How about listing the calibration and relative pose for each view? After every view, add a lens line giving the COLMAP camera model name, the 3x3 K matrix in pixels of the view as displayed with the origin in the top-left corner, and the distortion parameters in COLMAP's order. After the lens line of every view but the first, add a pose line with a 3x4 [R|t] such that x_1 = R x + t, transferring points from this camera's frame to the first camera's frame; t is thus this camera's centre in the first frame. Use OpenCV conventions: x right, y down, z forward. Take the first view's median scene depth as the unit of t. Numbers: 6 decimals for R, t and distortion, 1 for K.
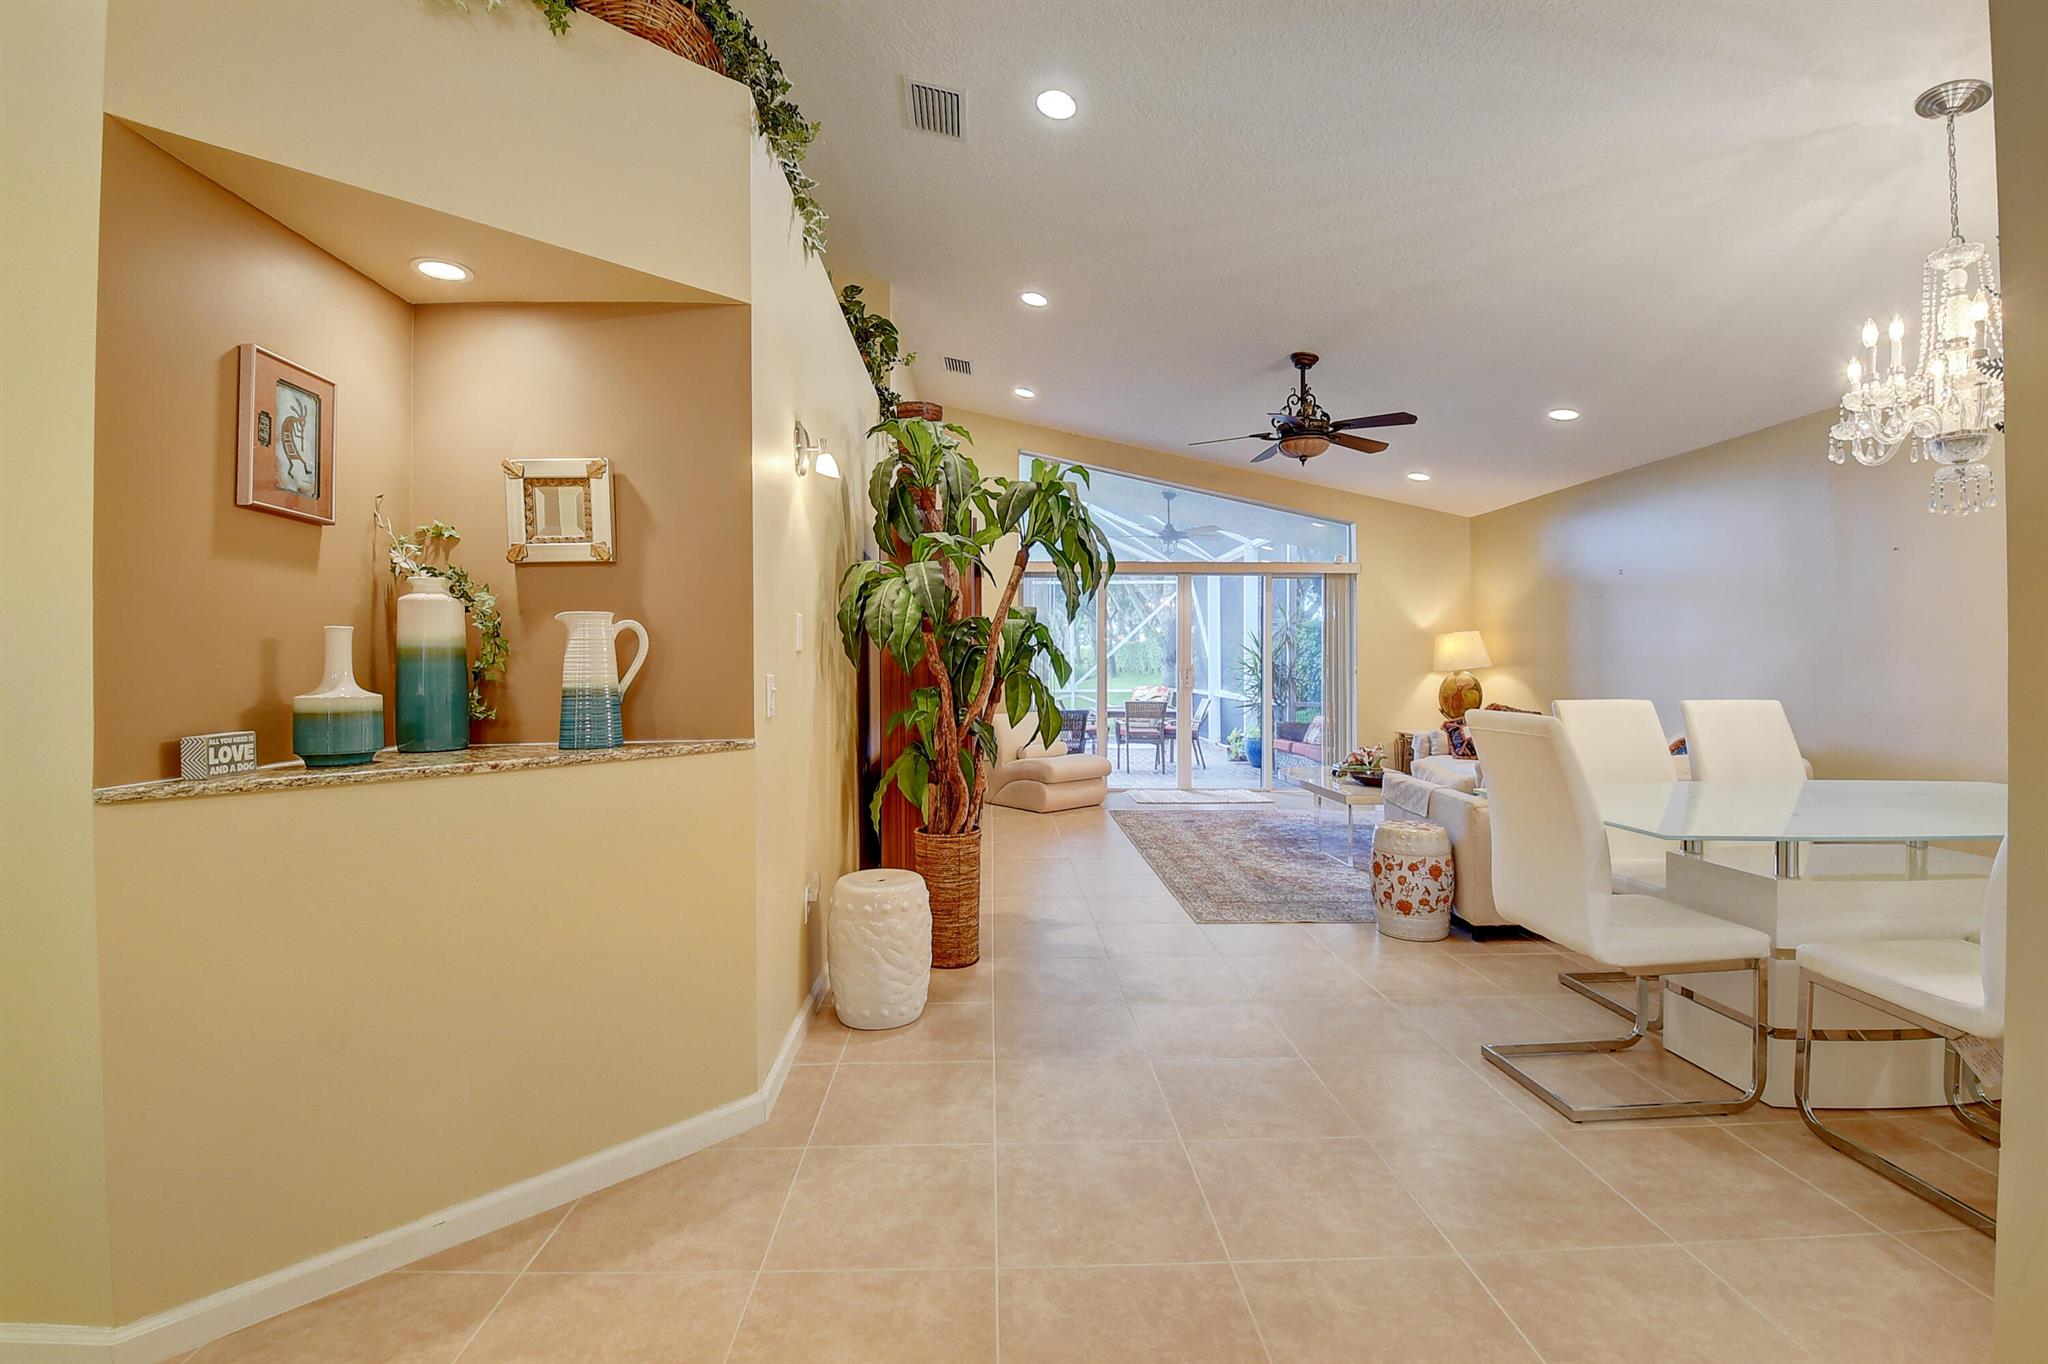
lens RADIAL K [[902.8, 0, 1023.3], [0, 902.8, 659.0], [0, 0, 1]] dist [0.014992, -0.022315]
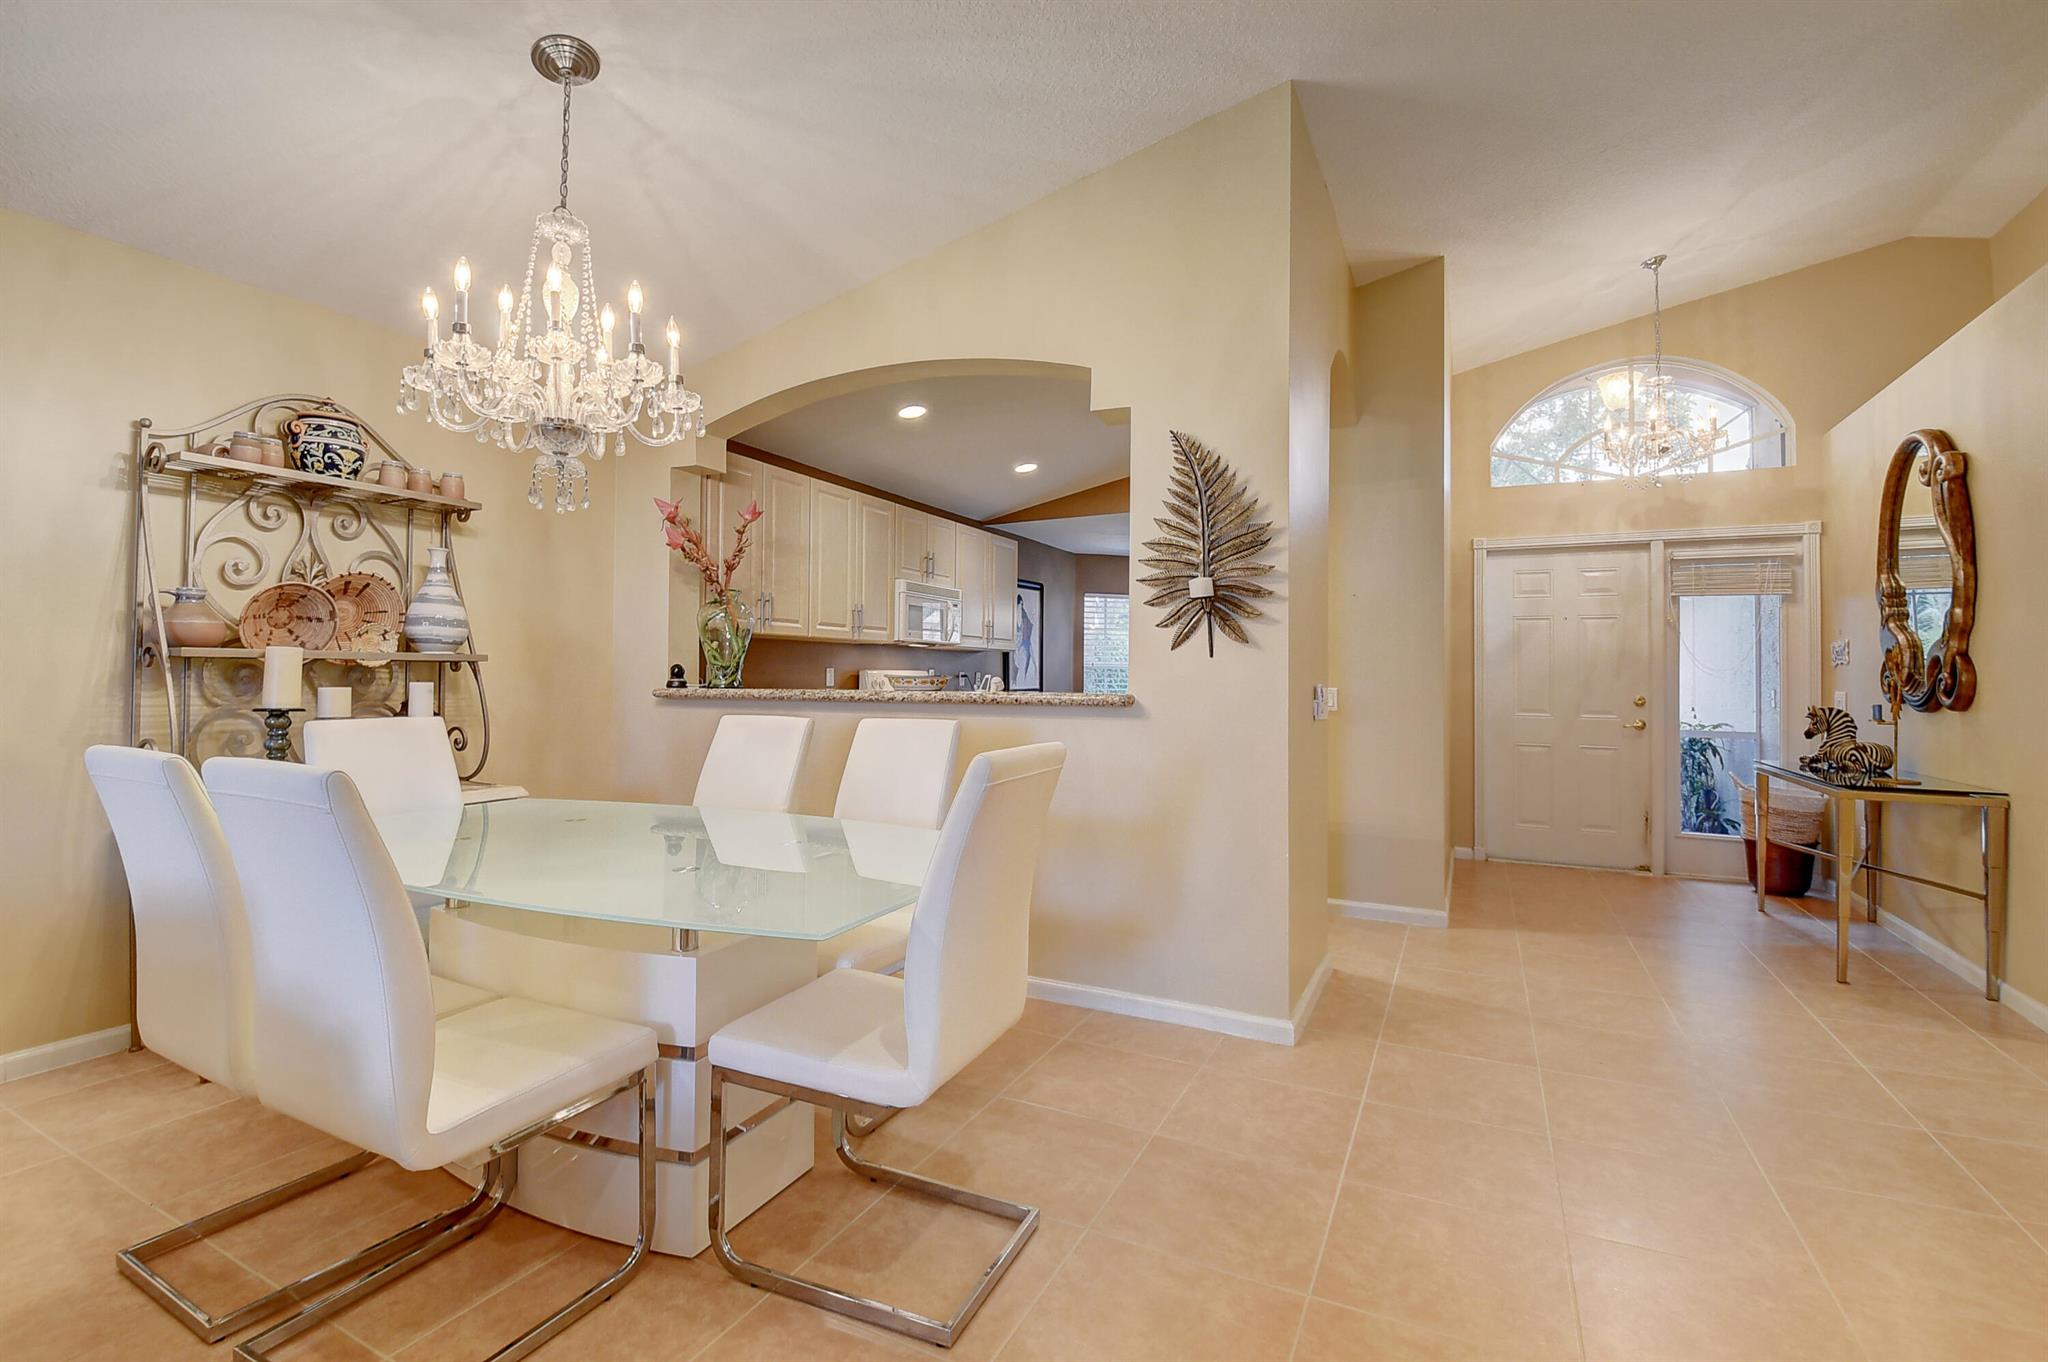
lens RADIAL K [[901.2, 0, 1019.0], [0, 901.2, 655.6], [0, 0, 1]] dist [0.015121, -0.028943]
pose [[-0.876904, 0.002729, 0.480658, 0.131896], [-0.008035, 0.999761, -0.020336, 0.001603], [-0.480598, -0.021695, -0.876672, 1.041779]]
